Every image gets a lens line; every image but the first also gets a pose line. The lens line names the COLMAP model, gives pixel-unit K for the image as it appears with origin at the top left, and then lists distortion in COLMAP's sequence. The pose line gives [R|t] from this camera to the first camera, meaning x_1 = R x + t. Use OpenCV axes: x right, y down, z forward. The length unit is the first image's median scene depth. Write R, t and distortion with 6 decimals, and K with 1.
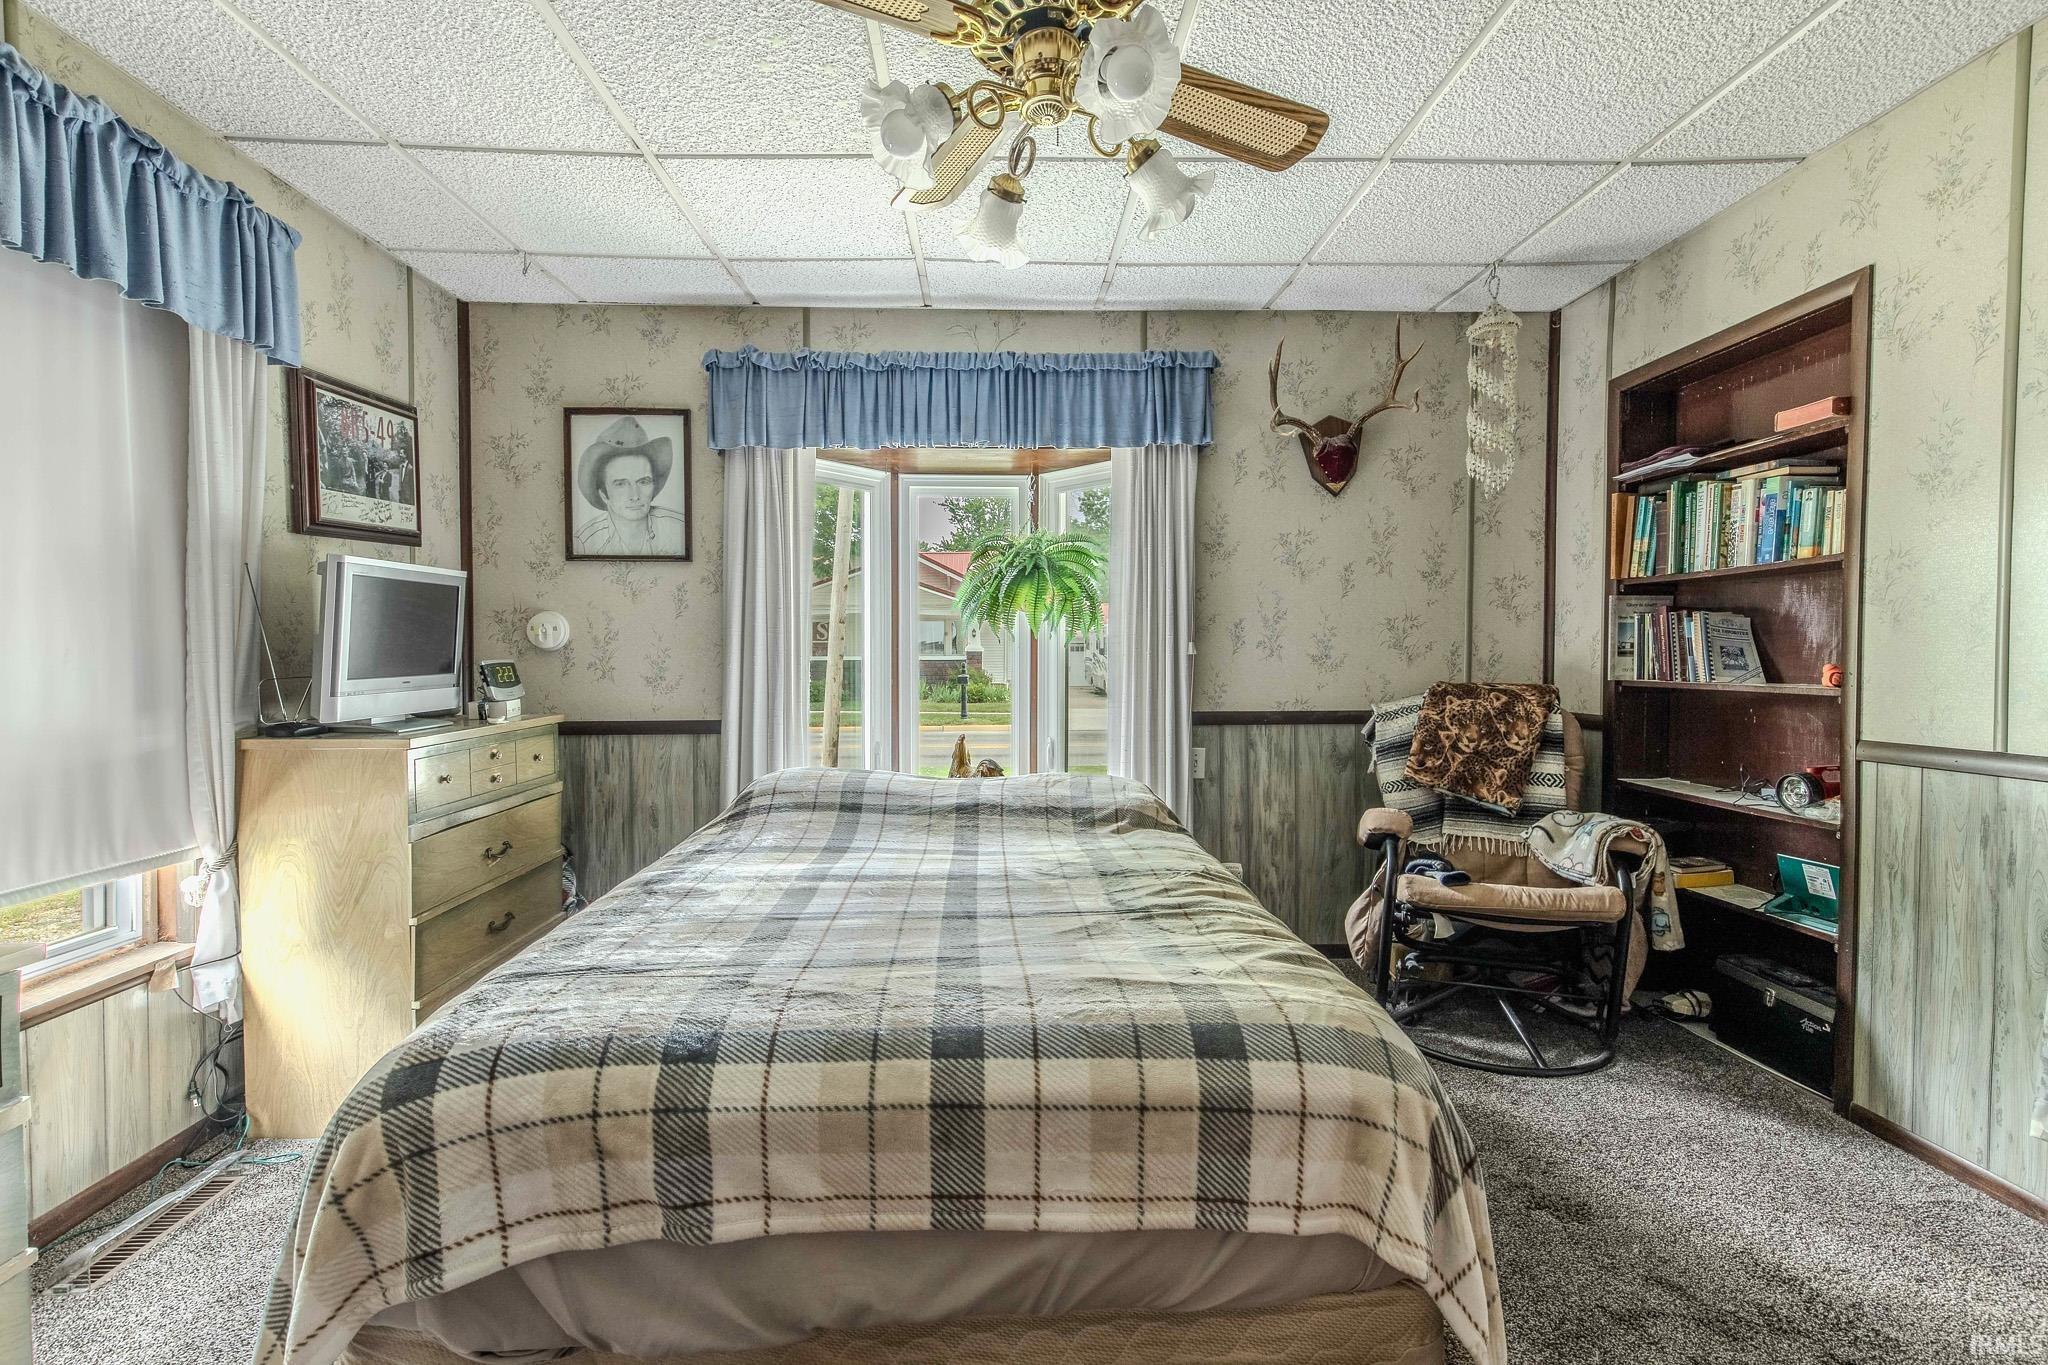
lens RADIAL K [[920.6, 0, 1023.0], [0, 920.6, 677.0], [0, 0, 1]] dist [0.011169, -0.001287]
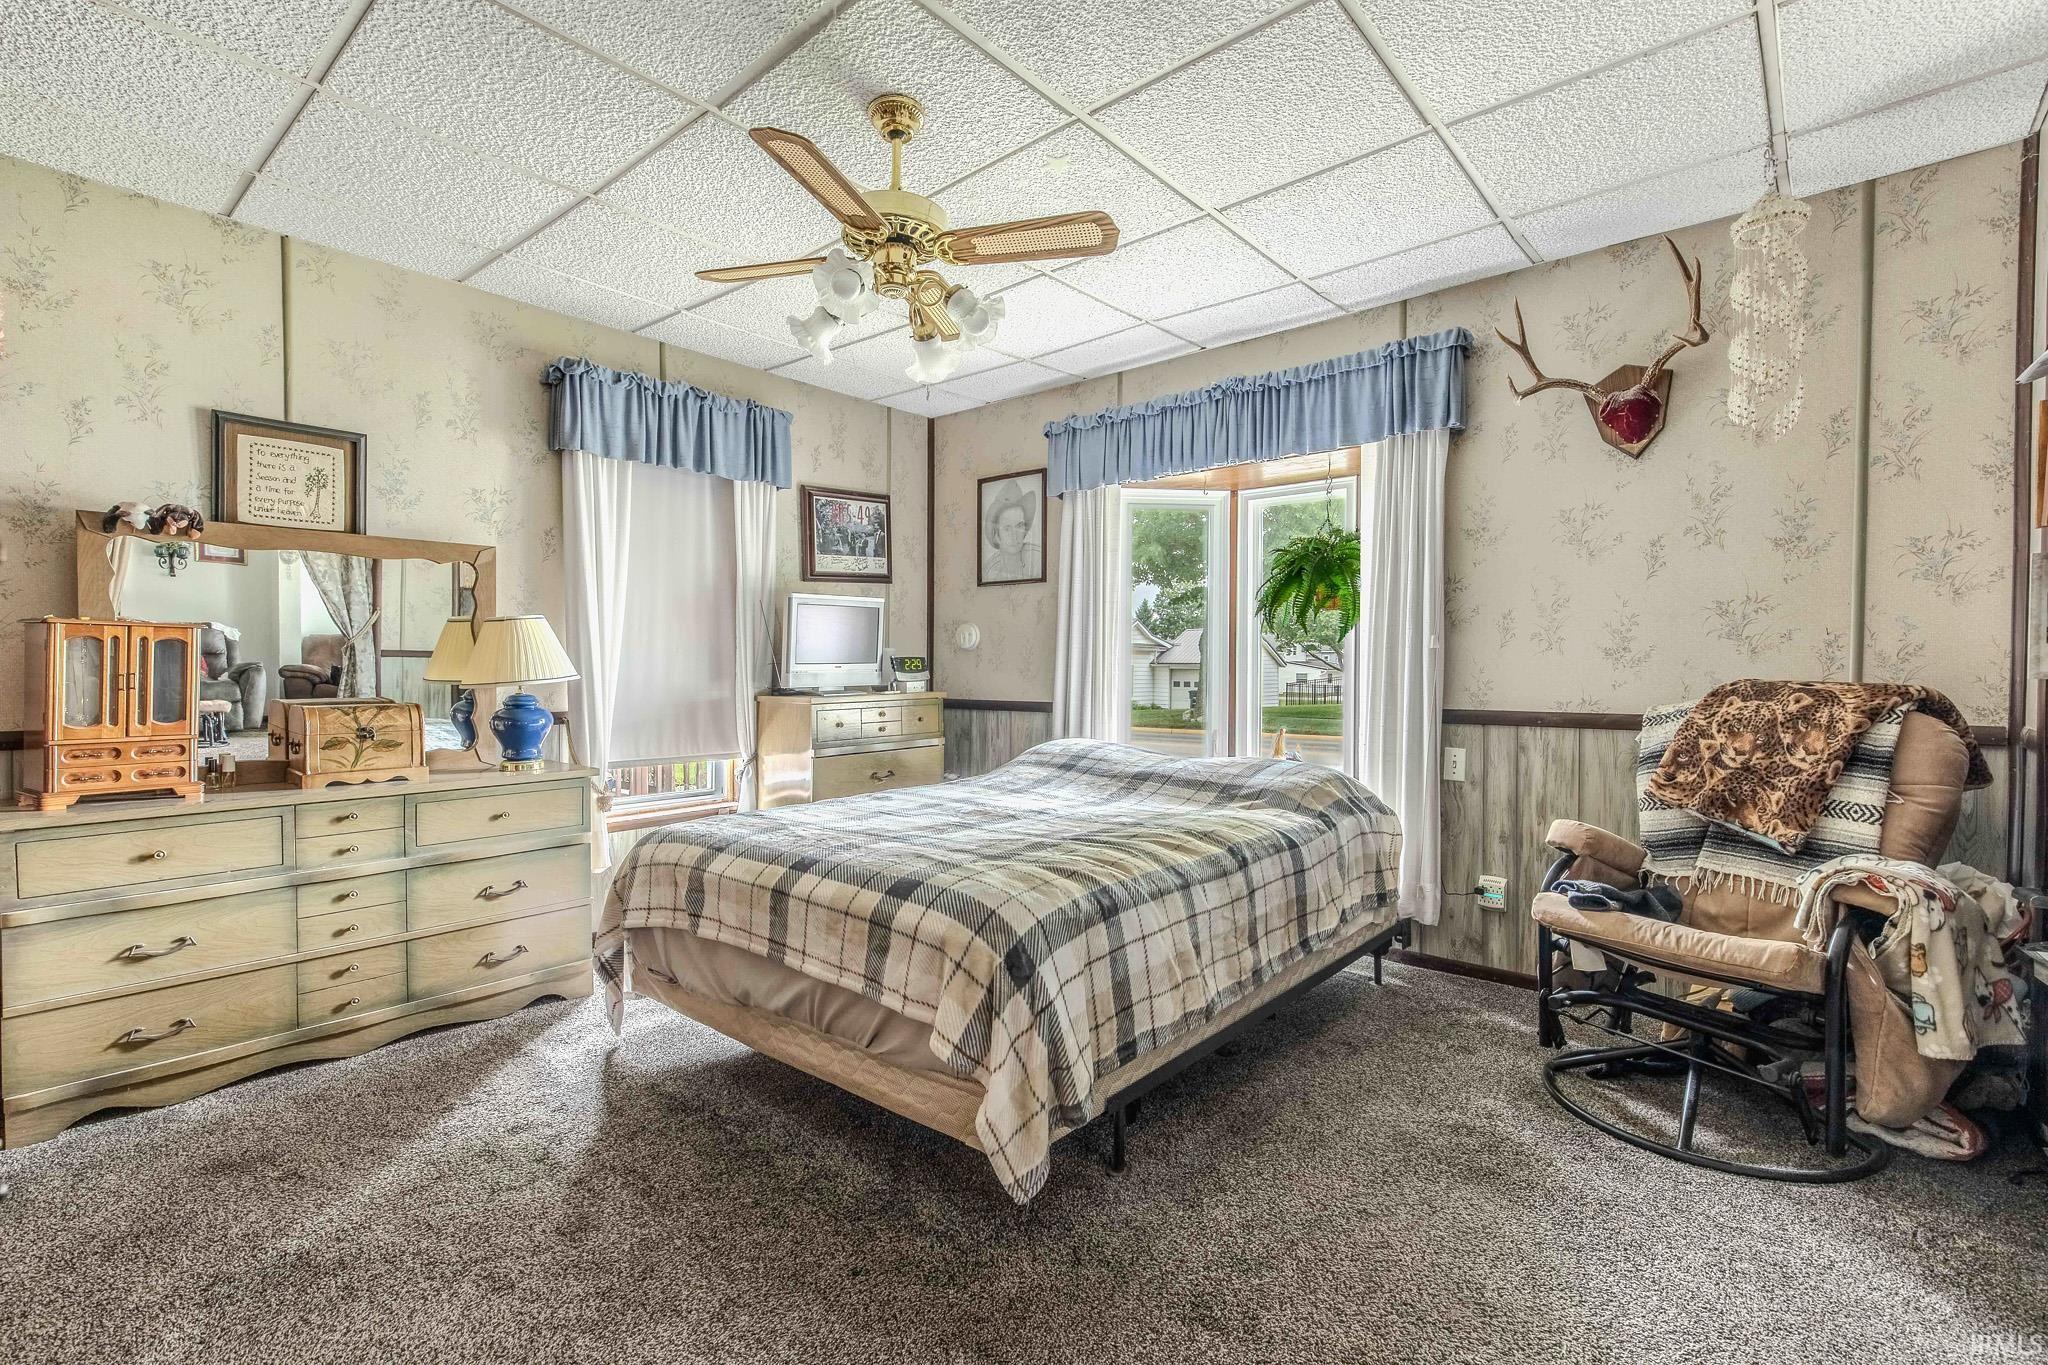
lens RADIAL K [[920.6, 0, 1015.3], [0, 920.6, 677.4], [0, 0, 1]] dist [0.011169, -0.001287]
pose [[0.733513, 0.011823, -0.679573, 0.563500], [-0.020329, 0.999783, -0.004548, 0.020700], [0.679372, 0.017151, 0.733594, 0.002122]]
